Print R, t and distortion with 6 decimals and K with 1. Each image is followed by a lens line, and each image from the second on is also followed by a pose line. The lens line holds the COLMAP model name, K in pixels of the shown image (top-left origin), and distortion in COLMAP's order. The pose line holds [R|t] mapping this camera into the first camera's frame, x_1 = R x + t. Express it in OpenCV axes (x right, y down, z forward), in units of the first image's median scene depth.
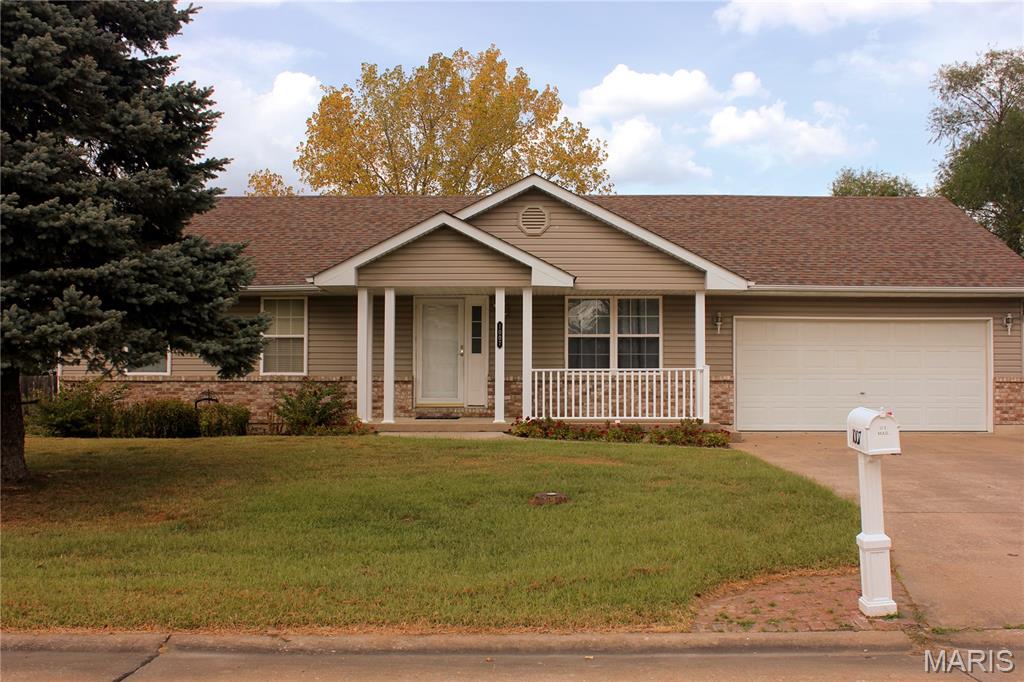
lens RADIAL K [[1023.0, 0, 512.1], [0, 1023.0, 350.2], [0, 0, 1]] dist [-0.076795, 0.000000]
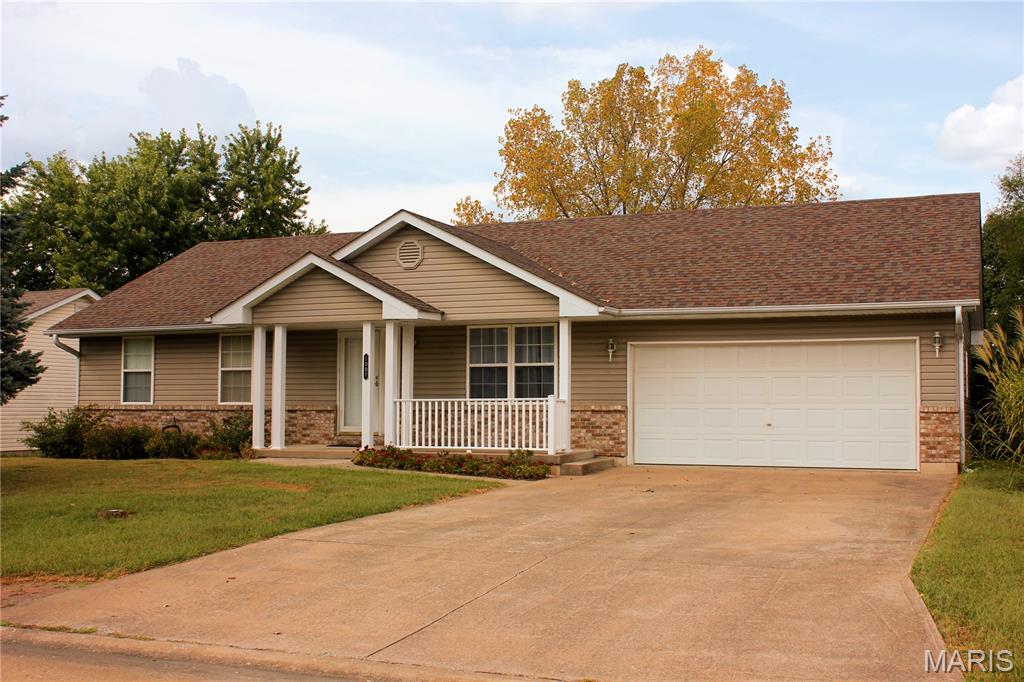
lens RADIAL K [[1140.5, 0, 511.8], [0, 1140.5, 334.7], [0, 0, 1]] dist [-0.097609, 0.000000]
pose [[0.926385, -0.023962, -0.375814, 0.519420], [0.010185, 0.999203, -0.038604, -0.000735], [0.376439, 0.031934, 0.925891, -0.019456]]
